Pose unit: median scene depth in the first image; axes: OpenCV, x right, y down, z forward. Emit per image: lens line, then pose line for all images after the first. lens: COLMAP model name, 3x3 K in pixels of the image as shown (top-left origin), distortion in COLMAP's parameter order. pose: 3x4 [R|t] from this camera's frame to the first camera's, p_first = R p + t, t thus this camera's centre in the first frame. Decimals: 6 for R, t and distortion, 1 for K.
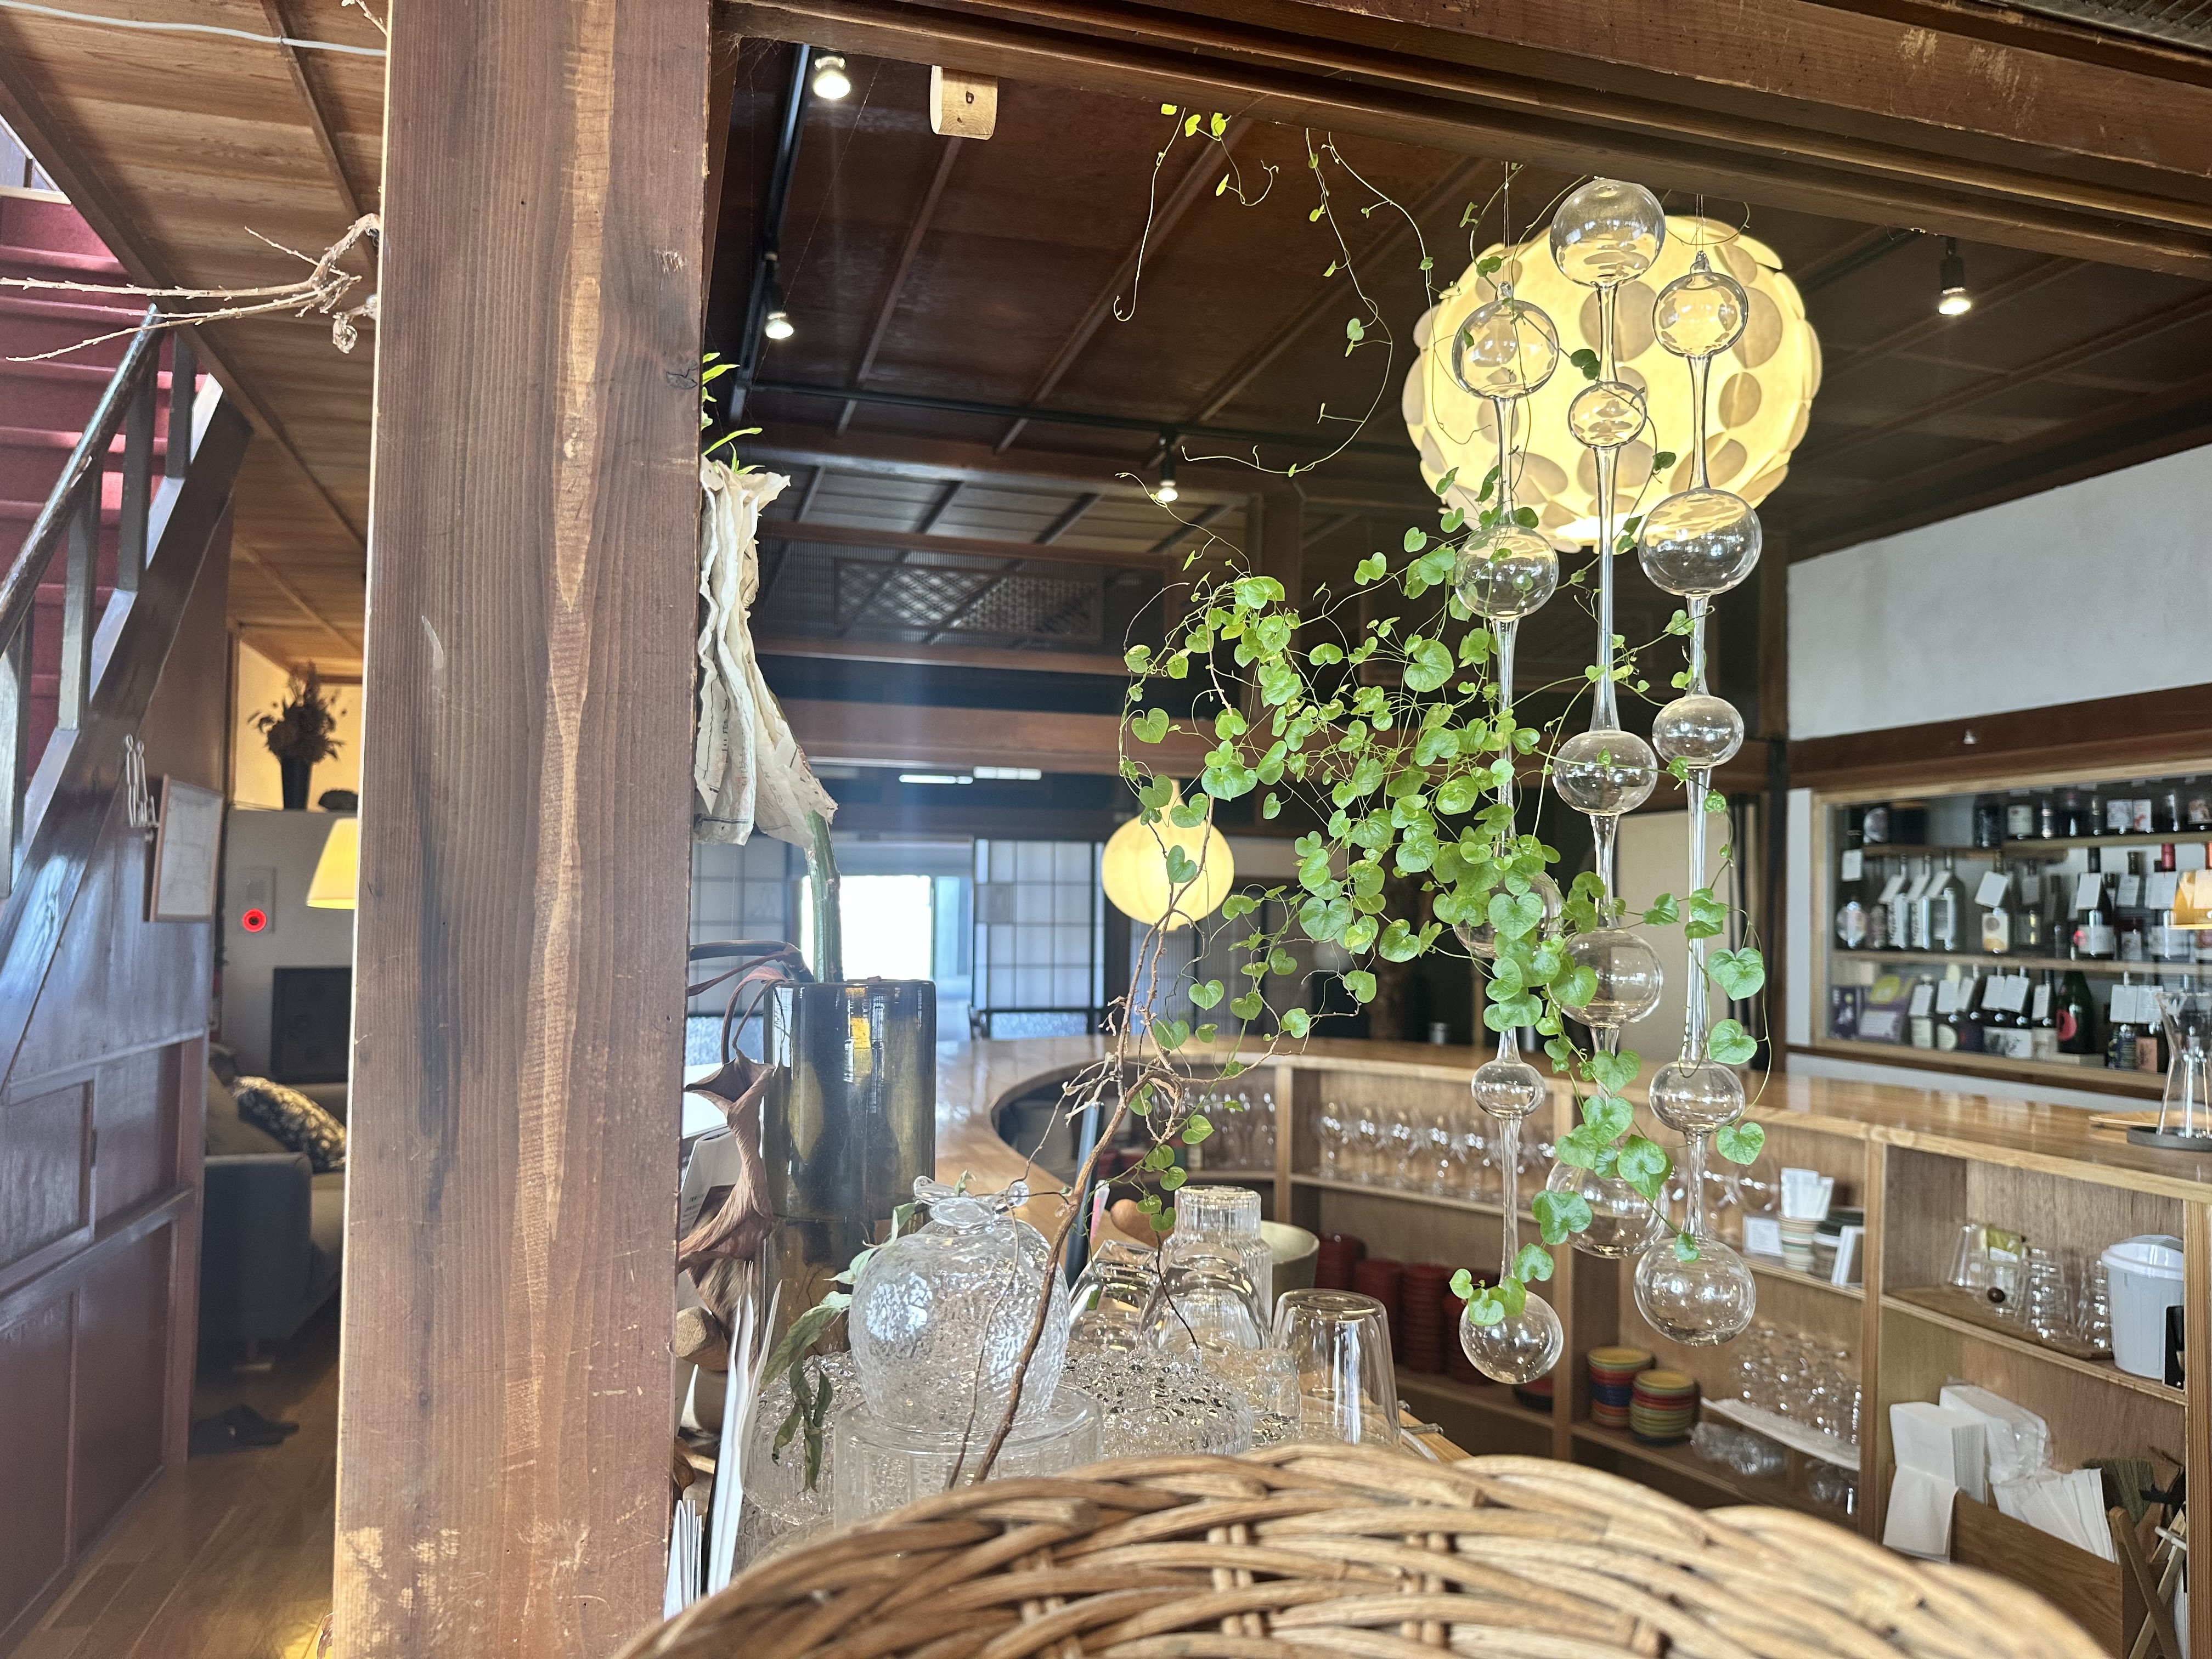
lens RADIAL K [[1529.6, 0, 1106.0], [0, 1529.6, 829.5], [0, 0, 1]] dist [0.025558, -0.002654]
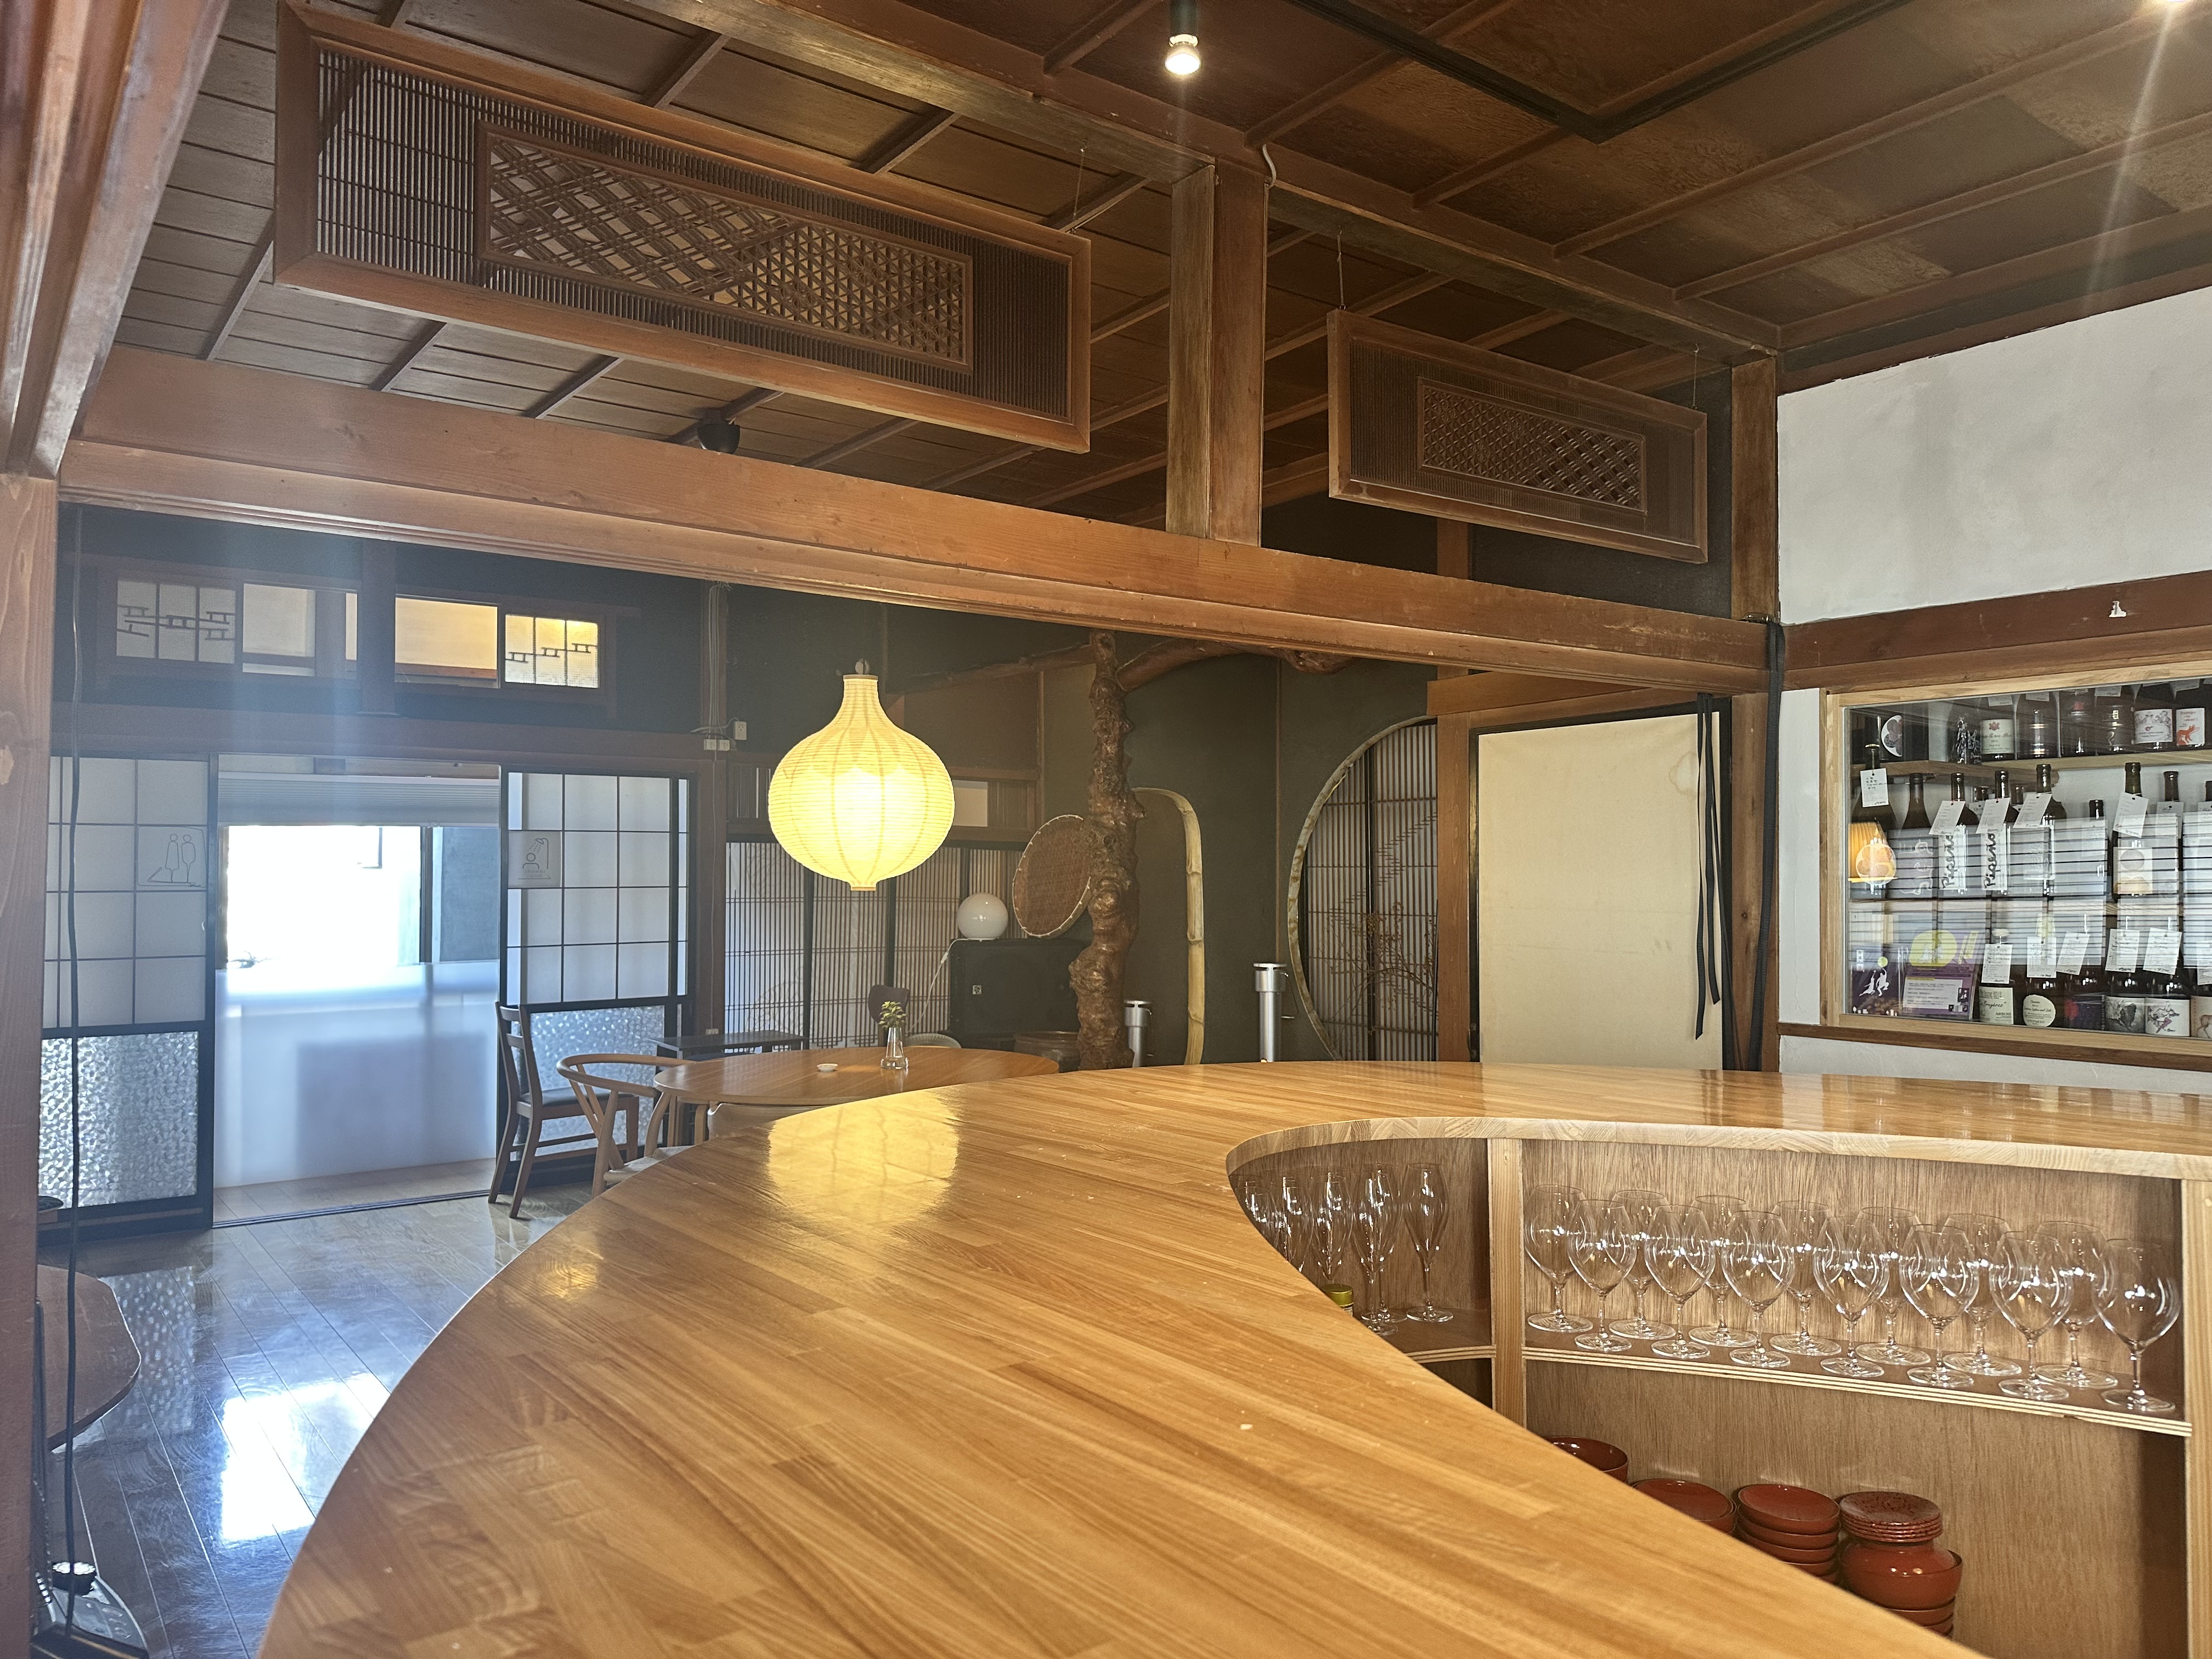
lens RADIAL K [[1529.6, 0, 1106.0], [0, 1529.6, 829.5], [0, 0, 1]] dist [0.025558, -0.002654]
pose [[0.937809, -0.002744, 0.347141, -0.138204], [-0.005443, 0.999730, 0.022609, 0.028292], [-0.347109, -0.023093, 0.937540, 0.409719]]
